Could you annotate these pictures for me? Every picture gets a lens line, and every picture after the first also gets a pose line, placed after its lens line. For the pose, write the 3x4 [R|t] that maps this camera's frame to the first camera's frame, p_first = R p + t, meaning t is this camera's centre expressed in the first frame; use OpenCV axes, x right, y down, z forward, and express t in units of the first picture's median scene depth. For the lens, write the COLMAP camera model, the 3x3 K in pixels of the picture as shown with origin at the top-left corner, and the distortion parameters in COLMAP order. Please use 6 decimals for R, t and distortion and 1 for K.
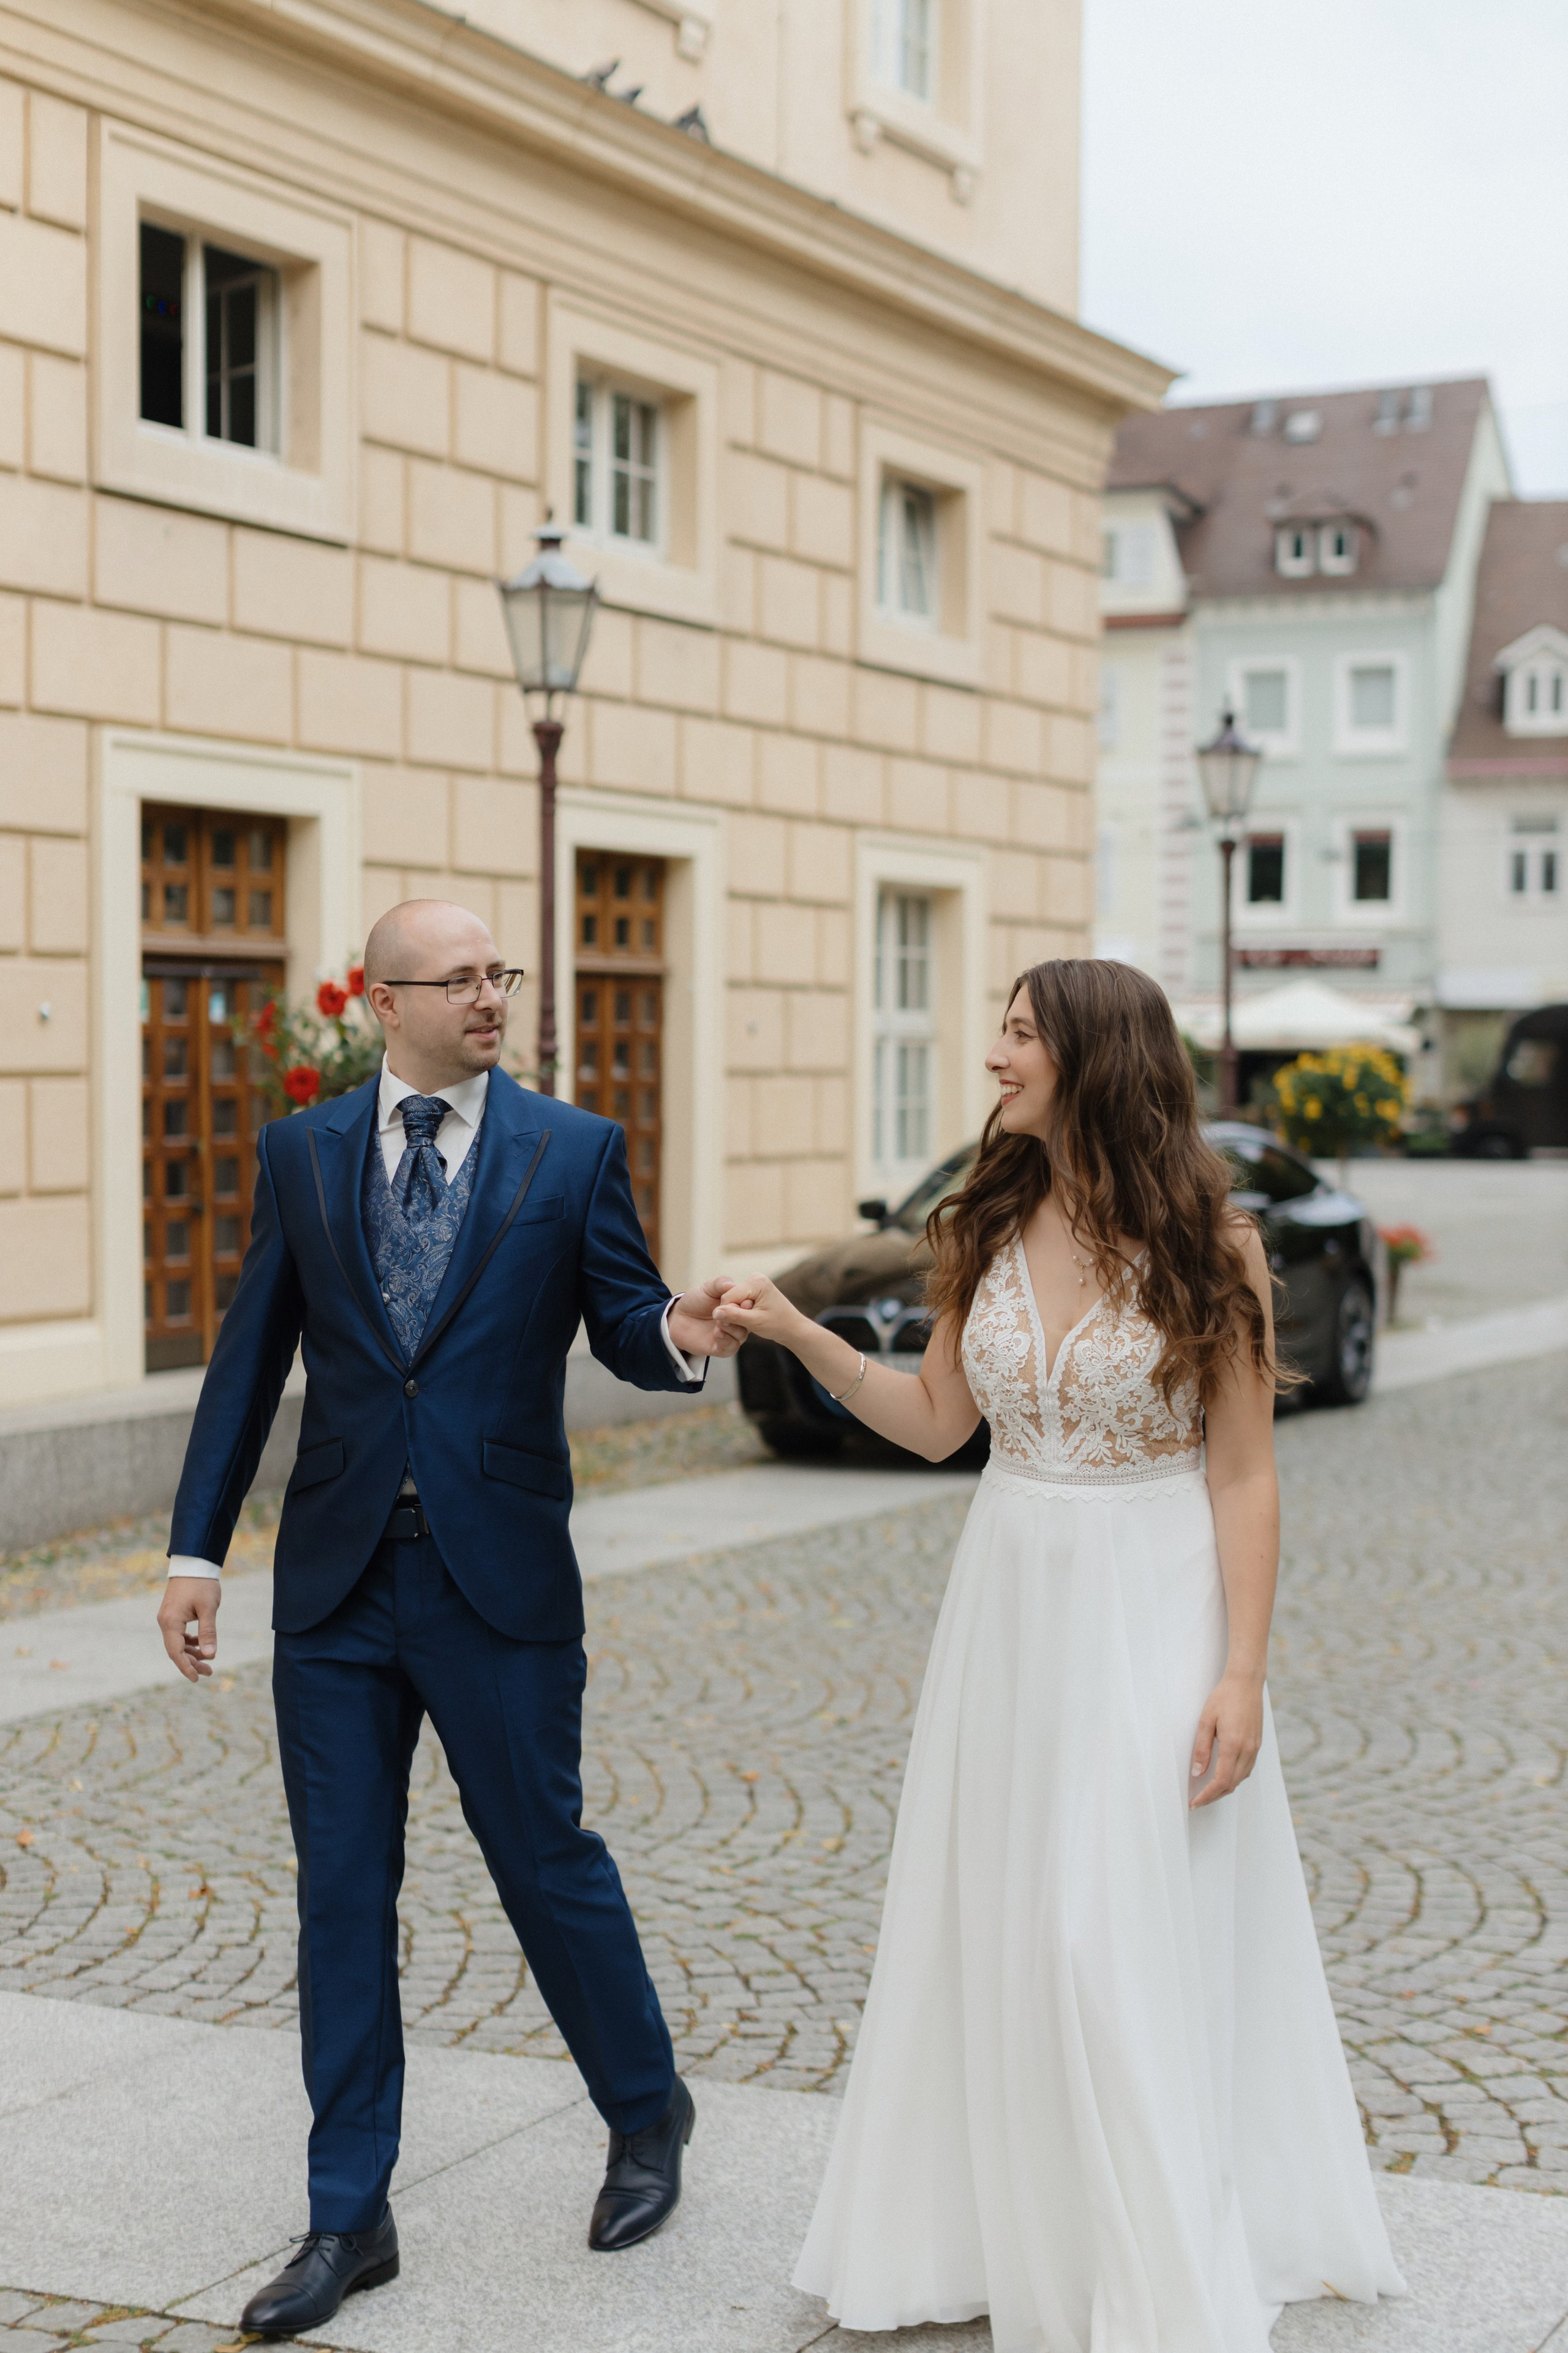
lens RADIAL K [[3761.9, 0, 784.0], [0, 3761.9, 1176.5], [0, 0, 1]] dist [0.004625, 0.149218]
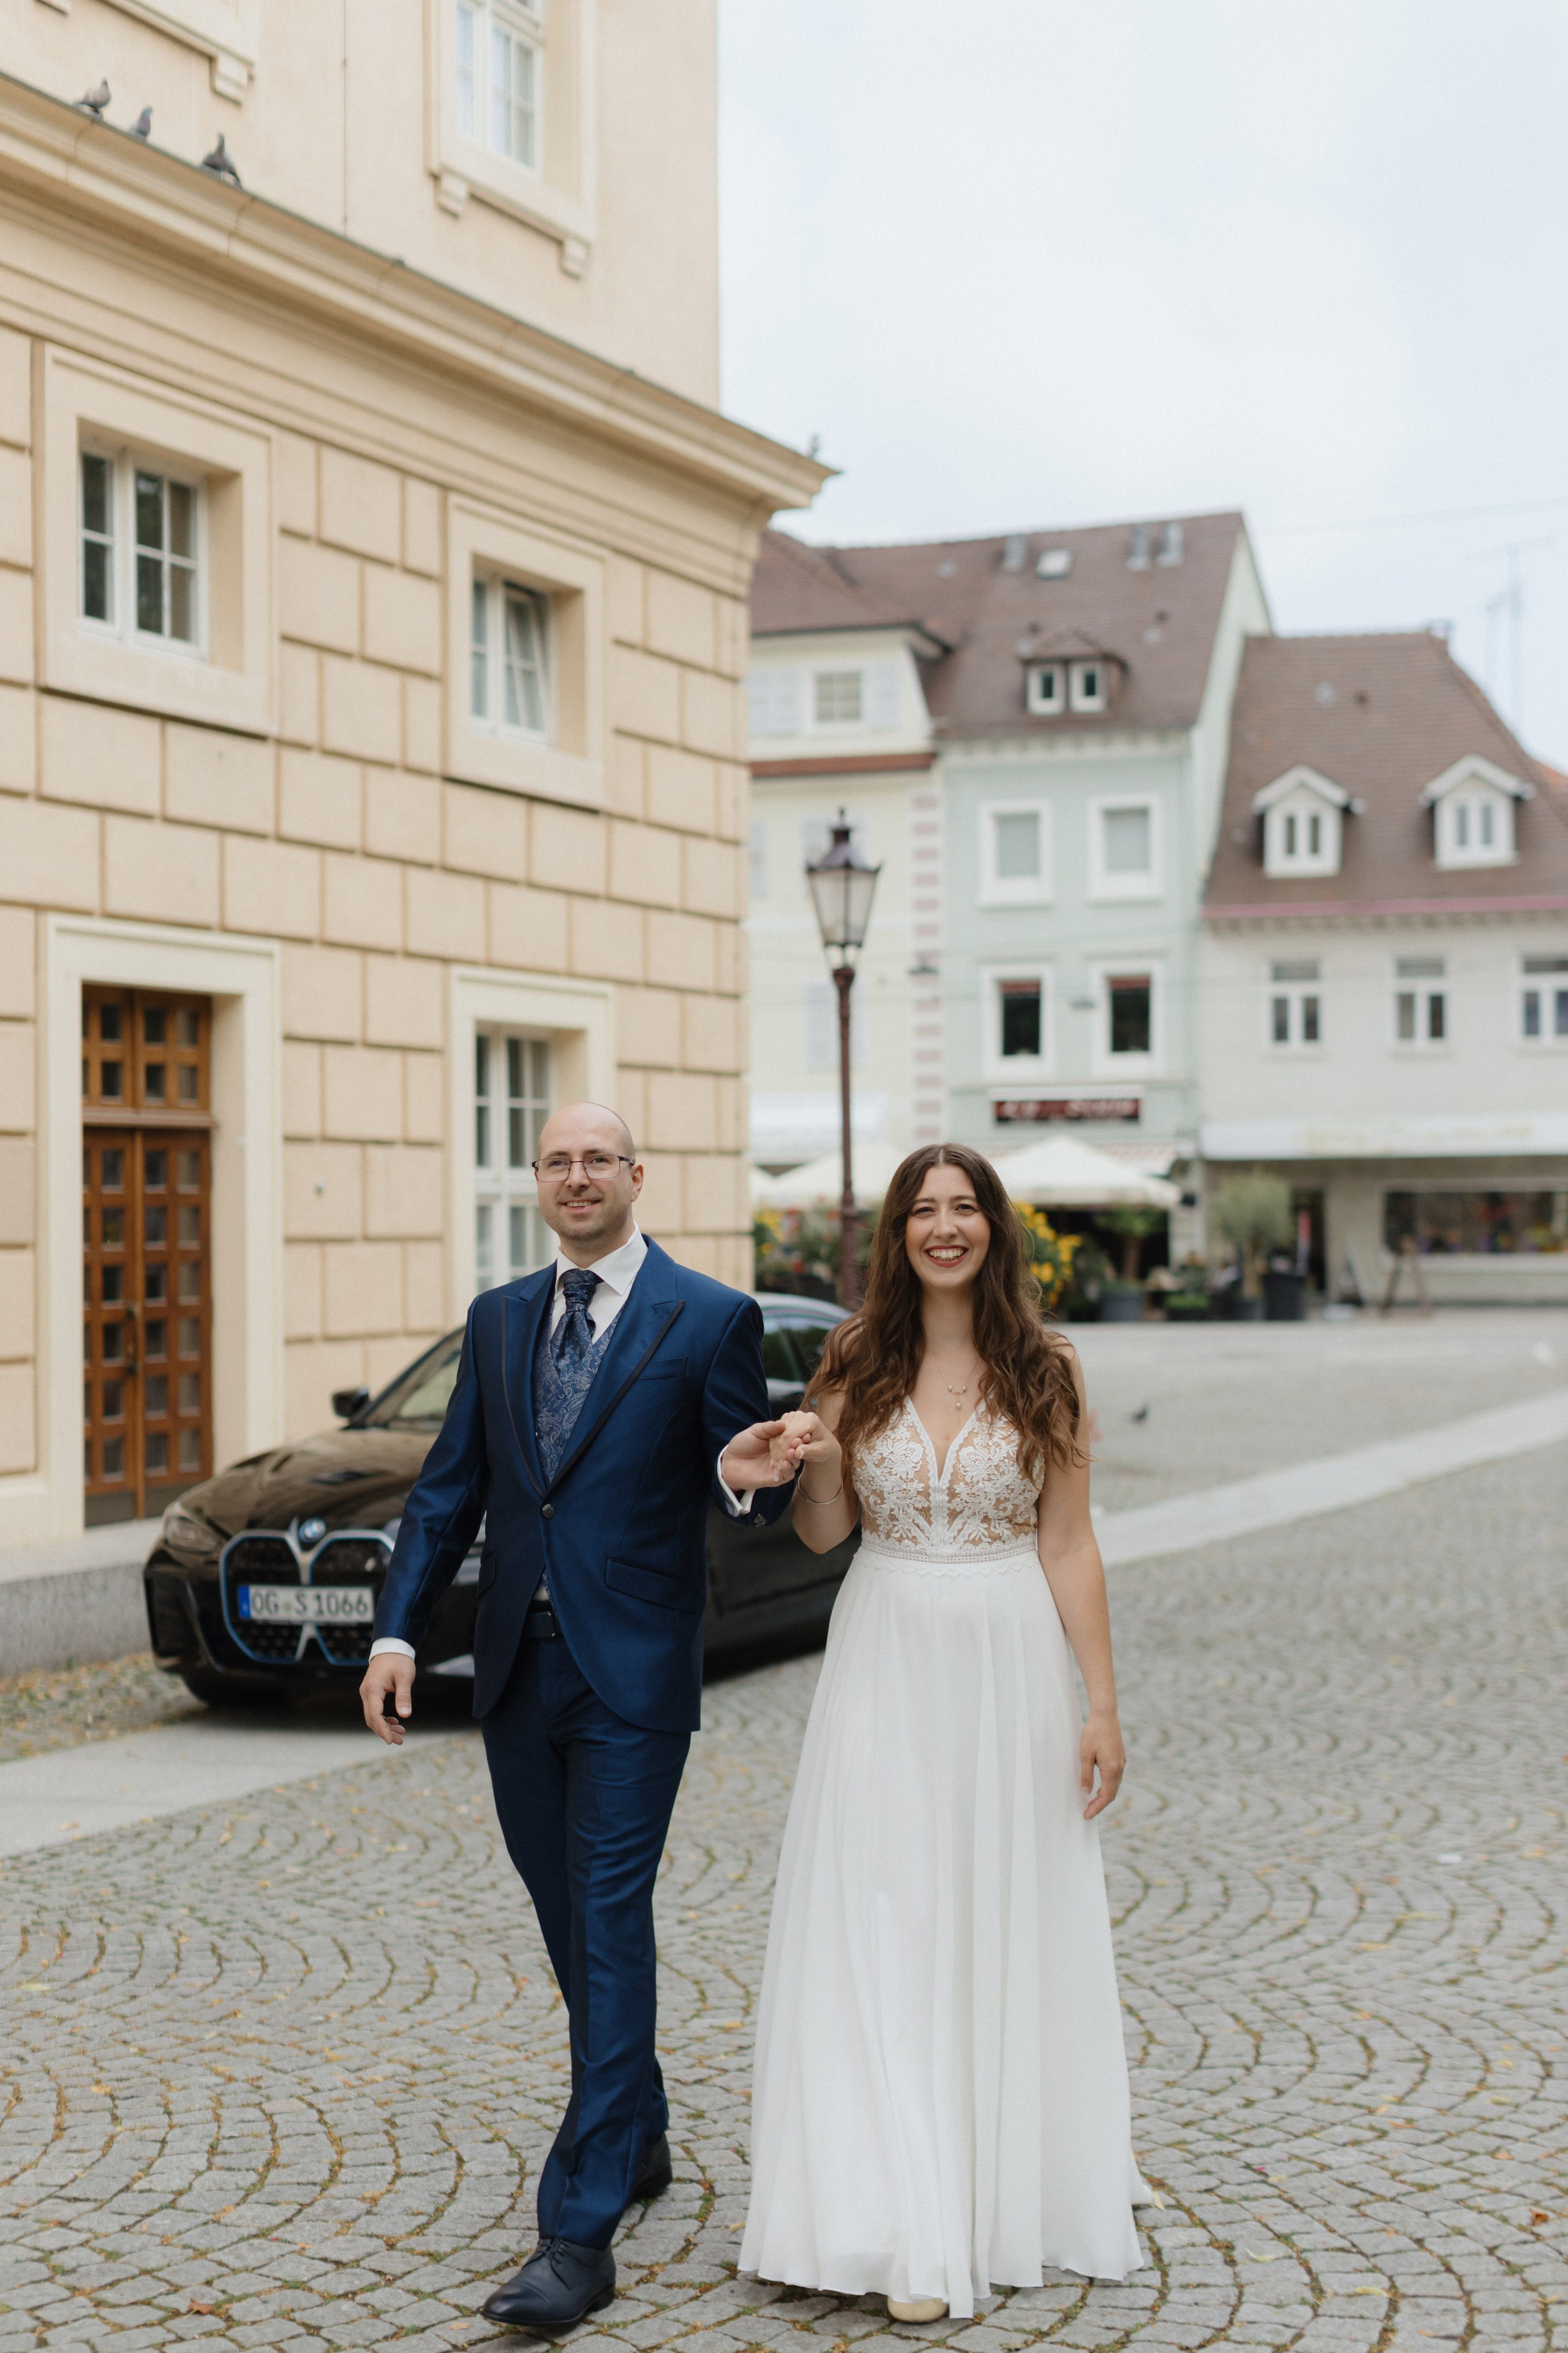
lens RADIAL K [[3440.7, 0, 784.0], [0, 3440.7, 1176.5], [0, 0, 1]] dist [0.011541, 0.058952]
pose [[0.999919, -0.010465, 0.007175, 0.061299], [0.010770, 0.998984, -0.043767, -0.003657], [-0.006709, 0.043841, 0.999016, 0.123719]]
